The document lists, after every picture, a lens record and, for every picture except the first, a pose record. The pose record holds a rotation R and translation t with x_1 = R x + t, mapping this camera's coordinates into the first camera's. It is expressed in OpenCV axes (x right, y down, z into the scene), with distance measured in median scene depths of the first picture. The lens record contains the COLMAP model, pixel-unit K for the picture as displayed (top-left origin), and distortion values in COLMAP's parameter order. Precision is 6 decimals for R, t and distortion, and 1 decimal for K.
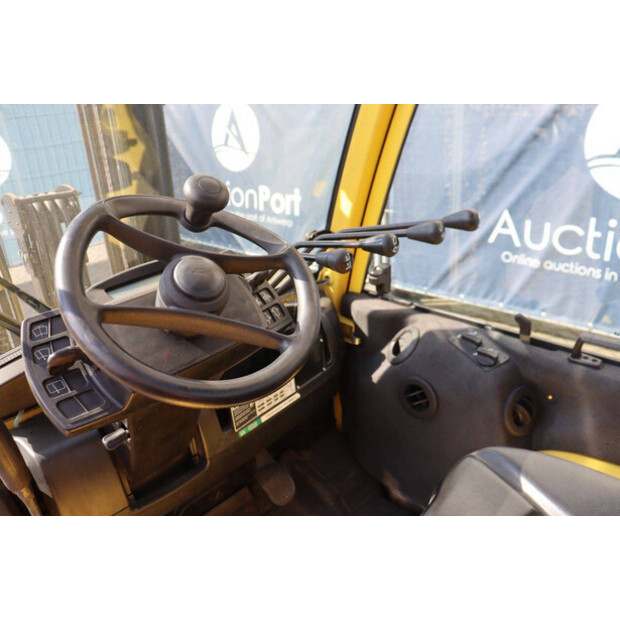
lens RADIAL K [[518.9, 0, 310.0], [0, 518.9, 310.0], [0, 0, 1]] dist [-0.172537, 0.166788]
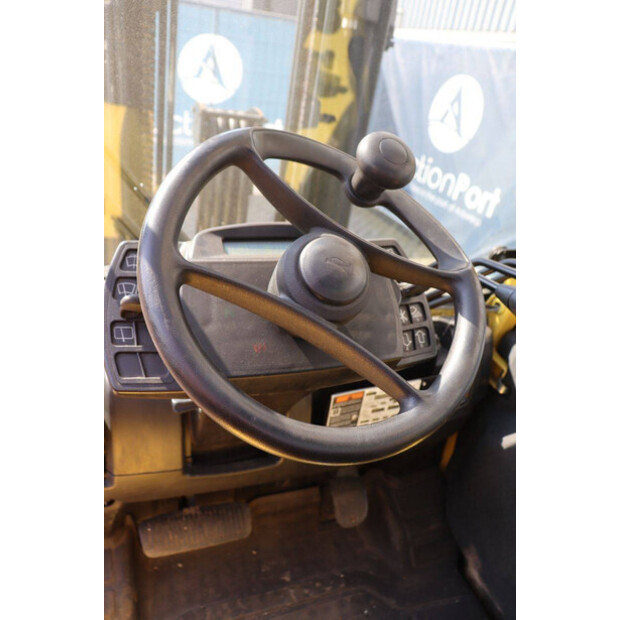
lens RADIAL K [[489.6, 0, 303.7], [0, 489.6, 309.9], [0, 0, 1]] dist [-0.124421, 0.005464]
pose [[0.882758, 0.370283, -0.289187, -0.029317], [-0.348968, 0.928879, 0.124118, -0.074130], [0.314579, -0.008649, 0.949192, 0.307699]]
